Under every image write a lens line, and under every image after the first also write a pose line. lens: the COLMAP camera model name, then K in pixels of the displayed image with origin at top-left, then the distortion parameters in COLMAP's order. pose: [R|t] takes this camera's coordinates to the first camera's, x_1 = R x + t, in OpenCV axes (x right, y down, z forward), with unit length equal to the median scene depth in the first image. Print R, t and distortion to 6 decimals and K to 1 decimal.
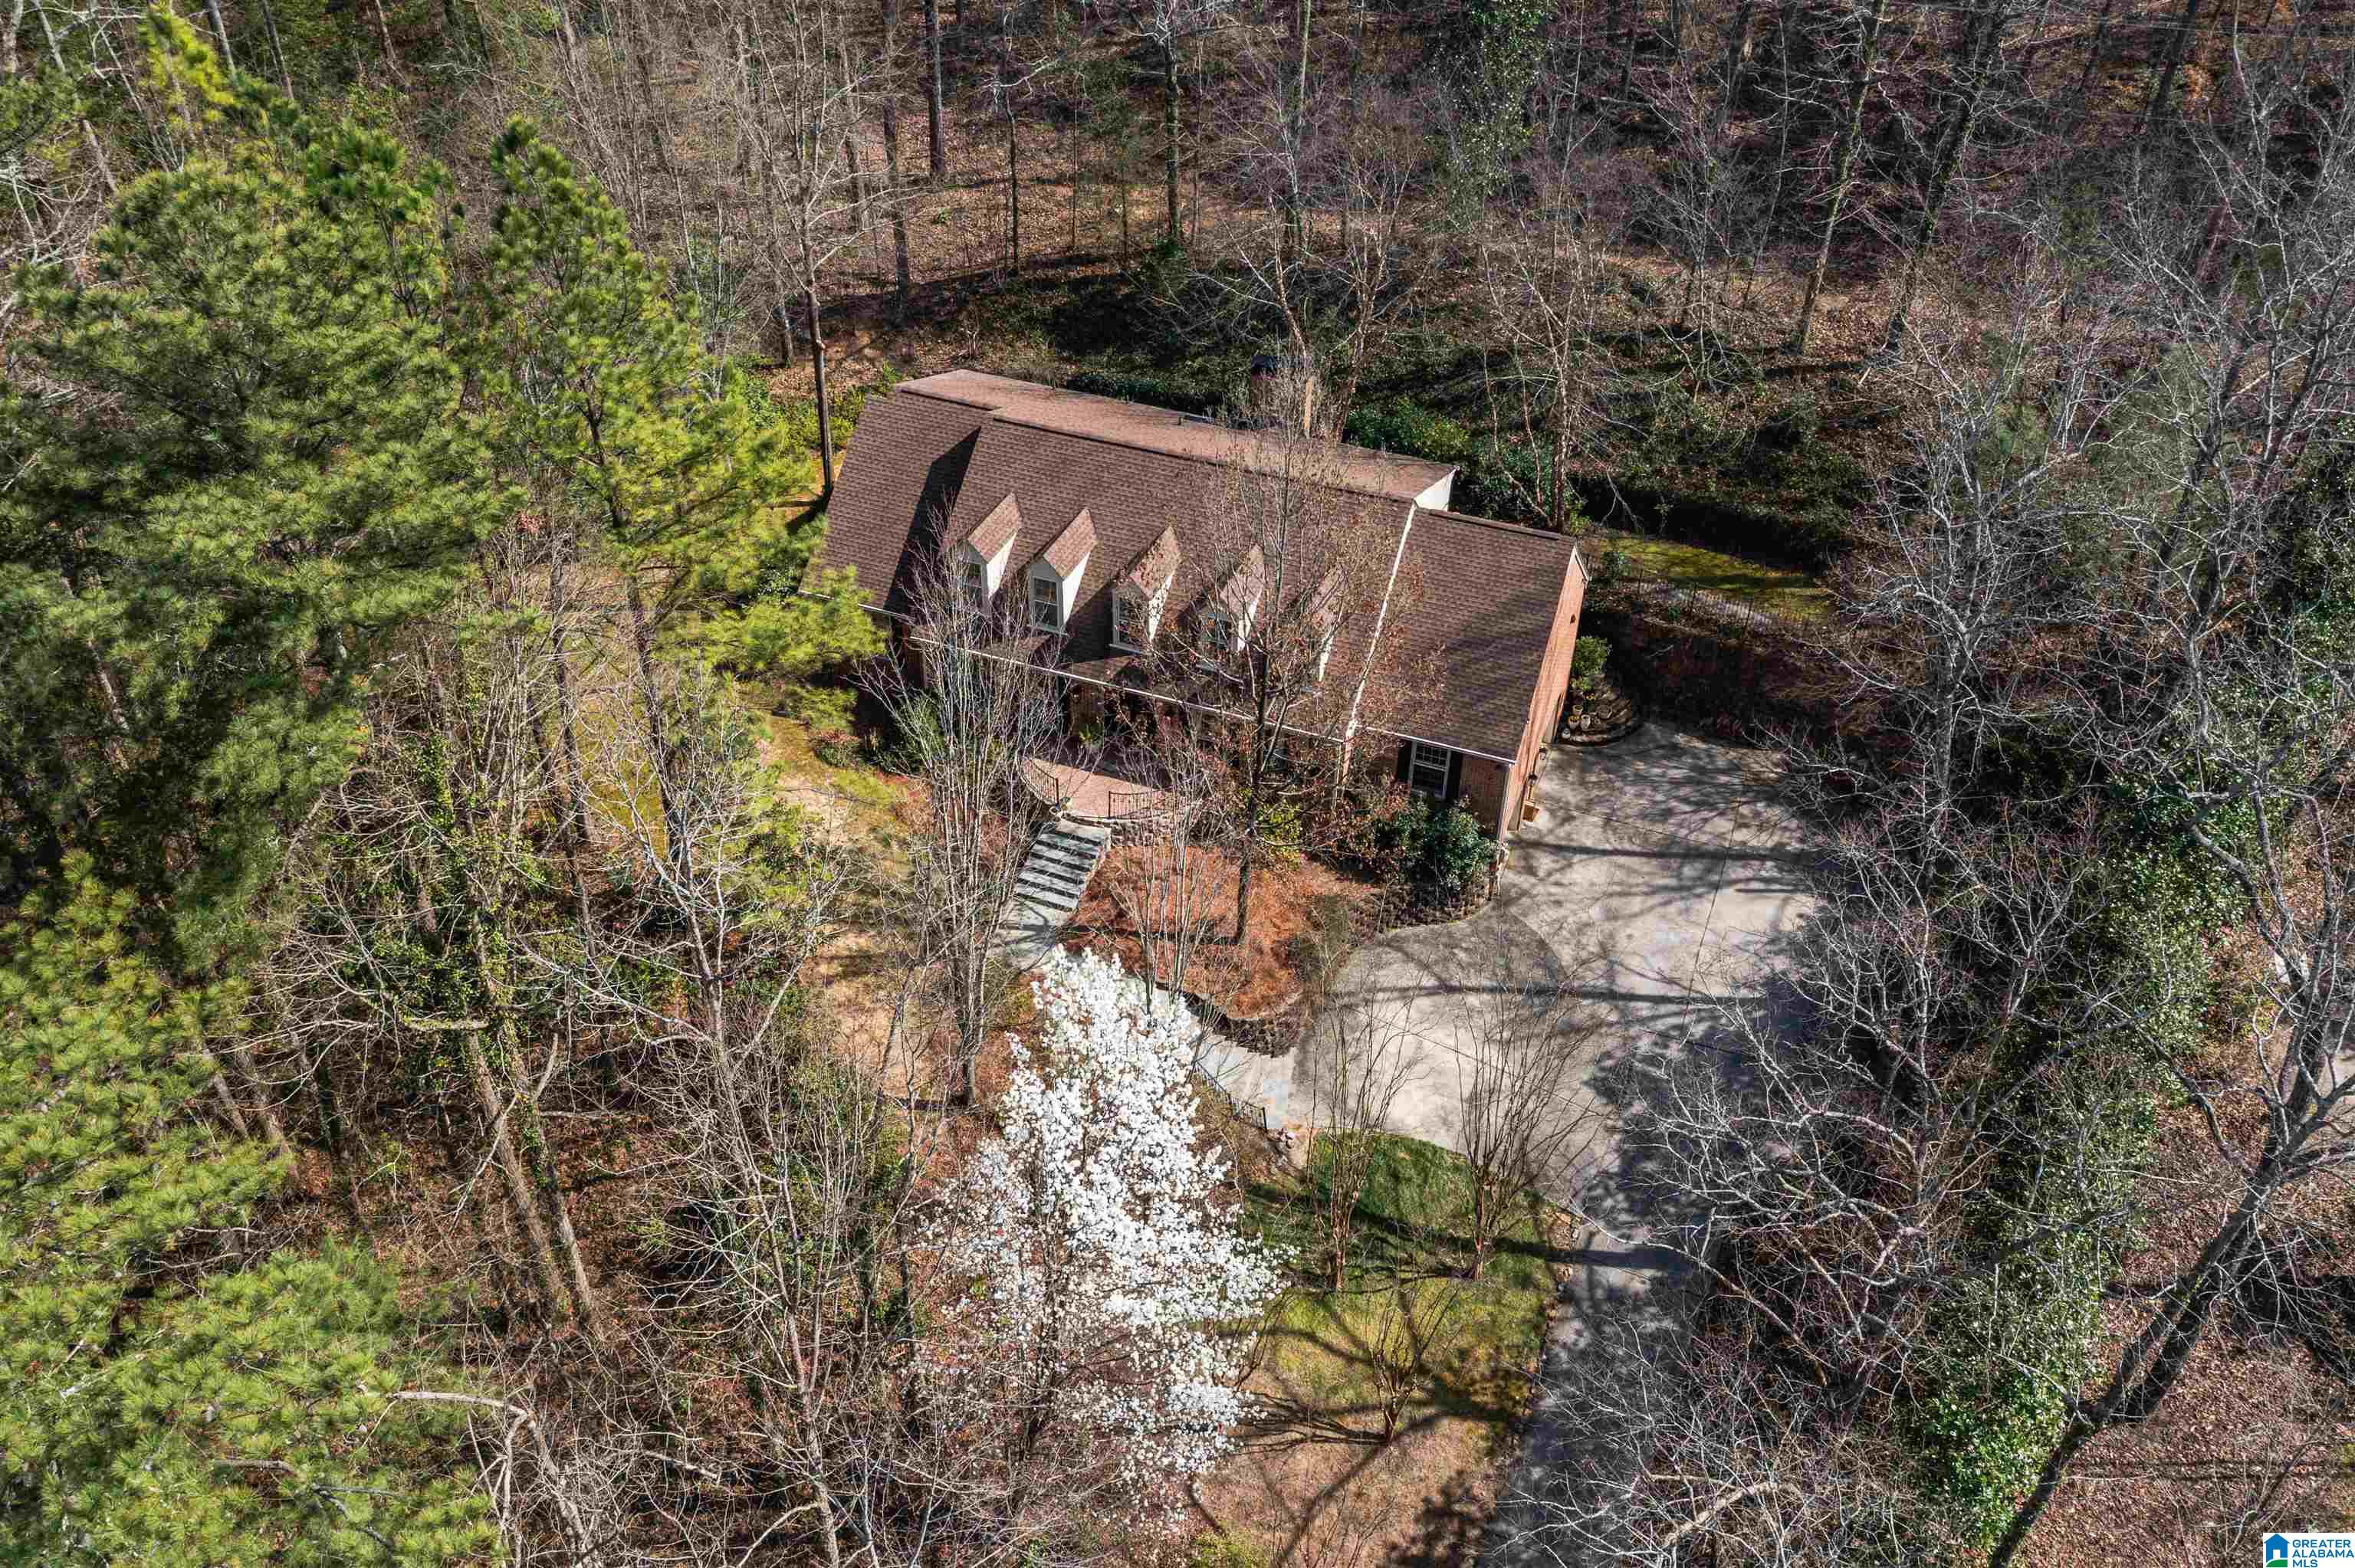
lens RADIAL K [[1765.8, 0, 1181.7], [0, 1765.8, 776.9], [0, 0, 1]] dist [0.002226, -0.012648]
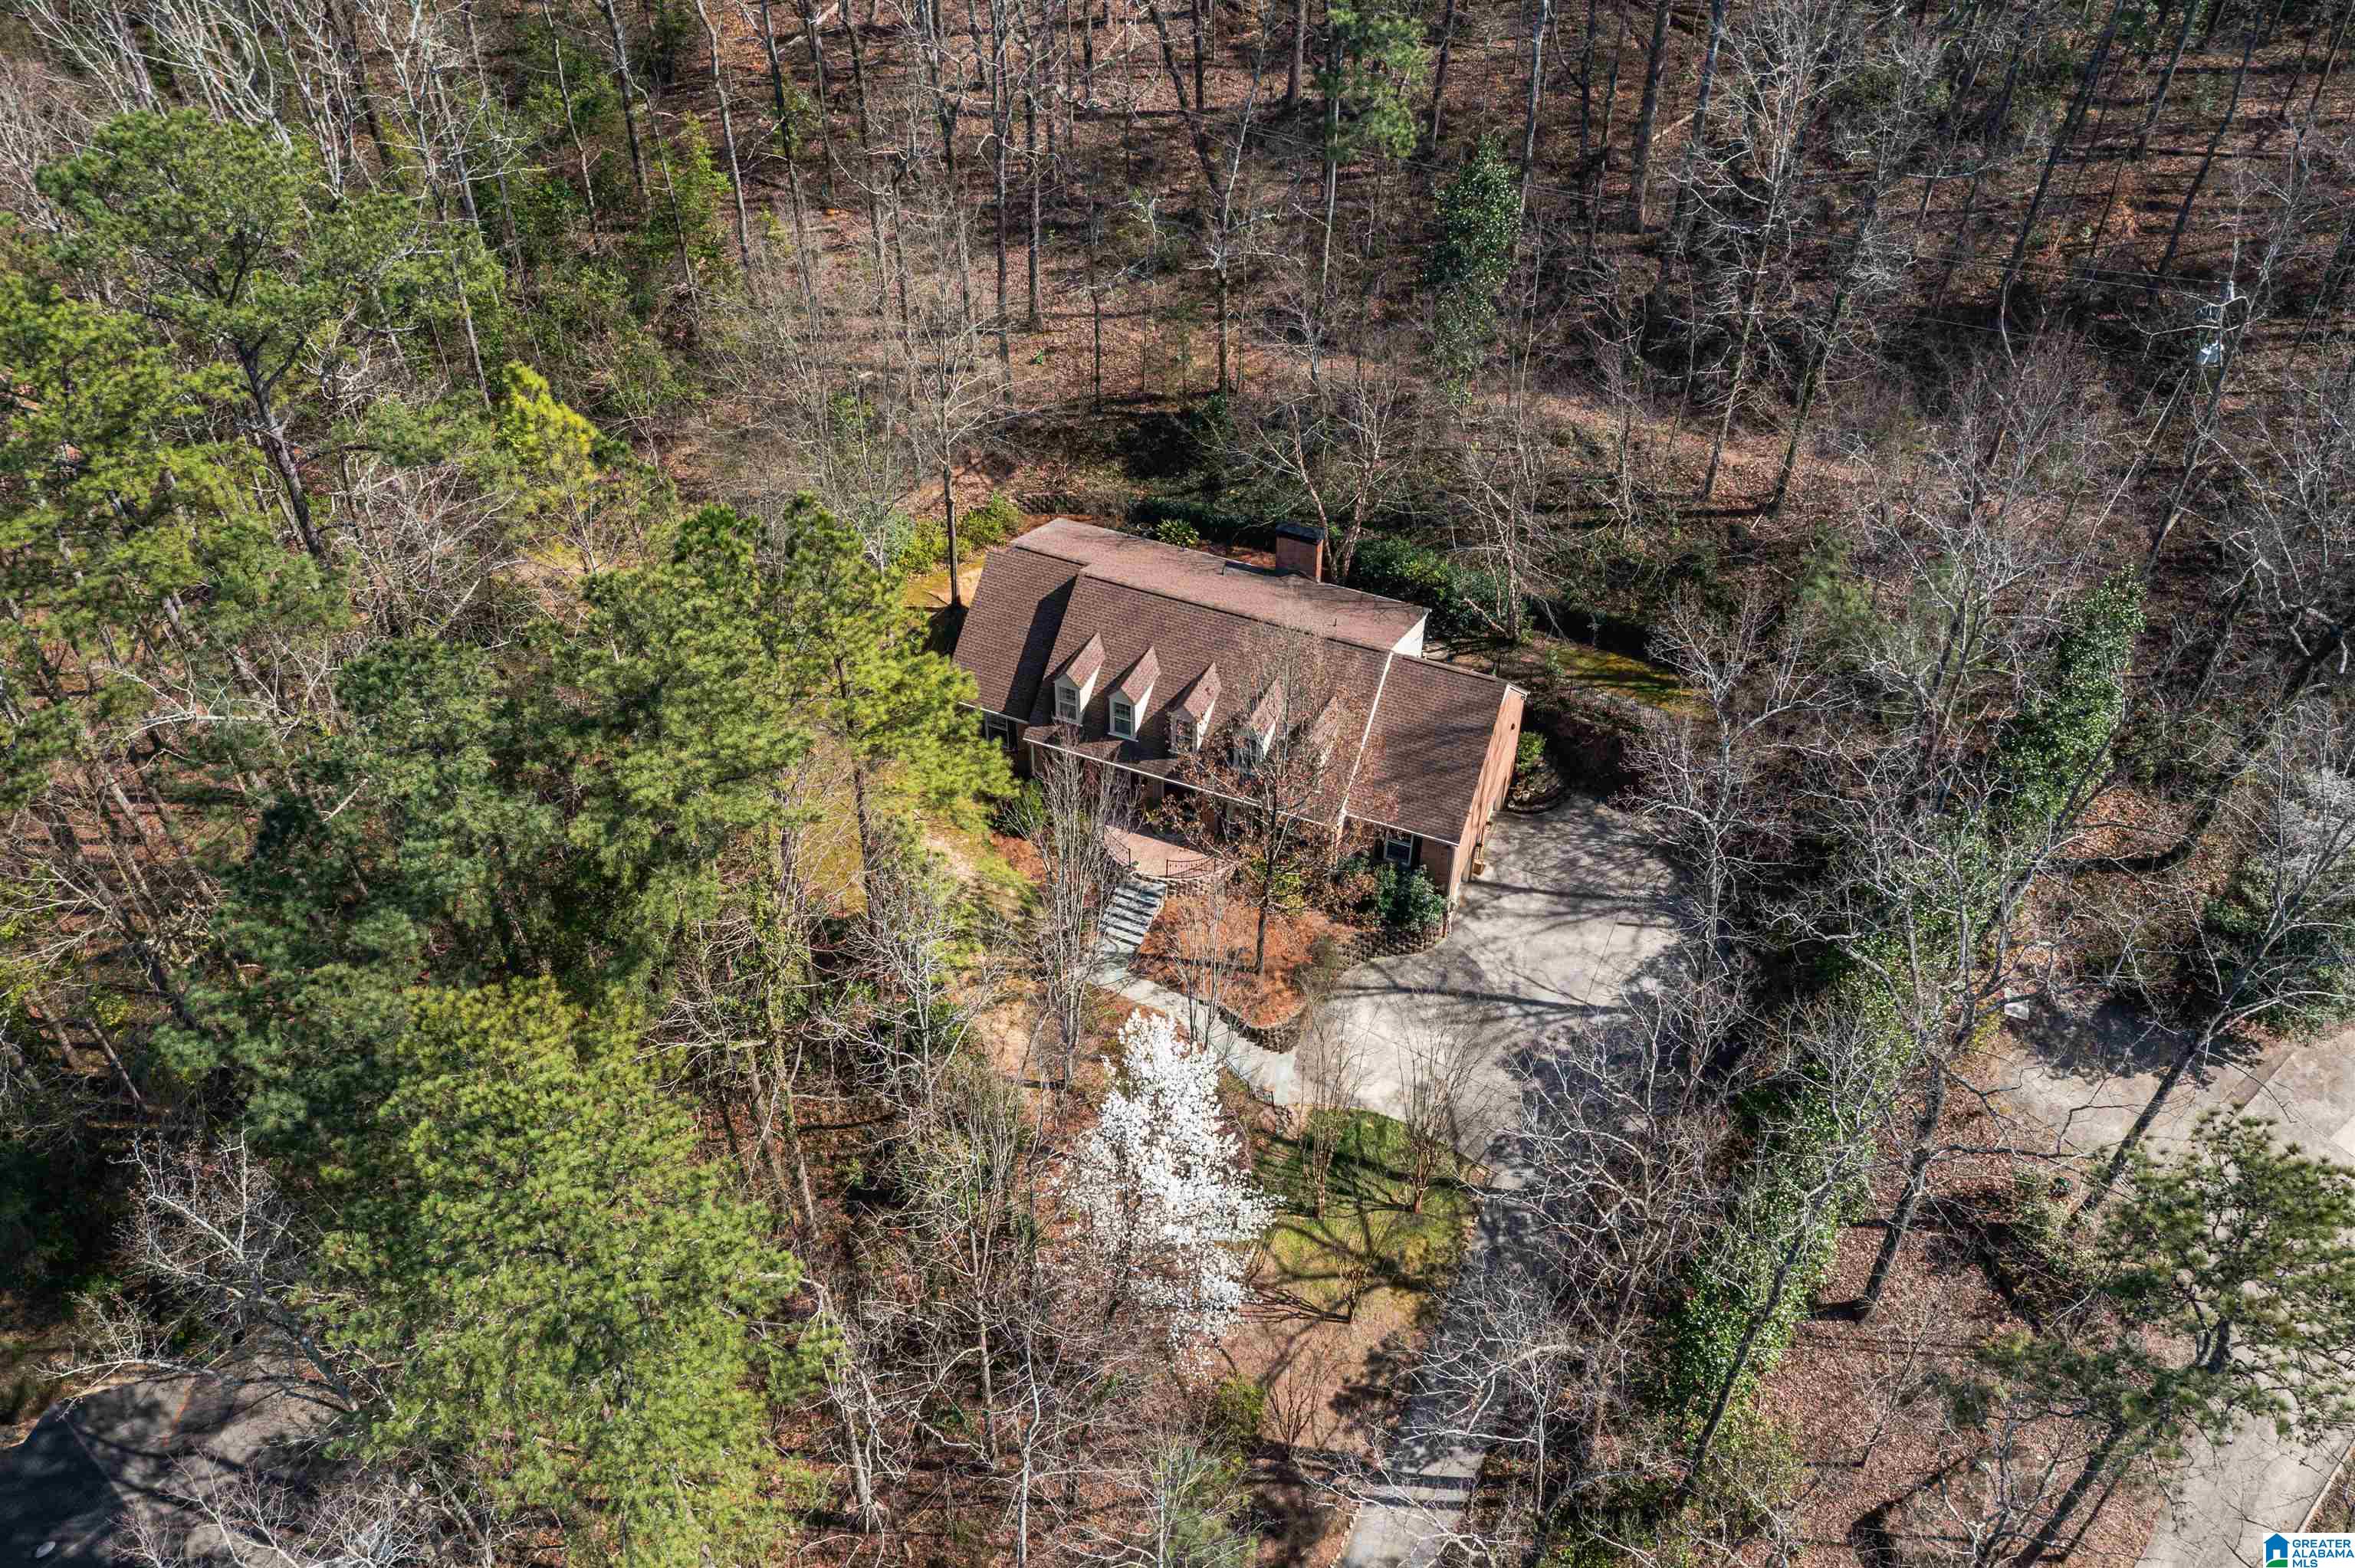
lens RADIAL K [[1765.8, 0, 1178.3], [0, 1765.8, 779.8], [0, 0, 1]] dist [0.002226, -0.012648]
pose [[0.999370, 0.015156, -0.032101, 0.011949], [-0.013202, 0.998098, 0.060210, -0.141478], [0.032952, -0.059749, 0.997669, -0.395460]]
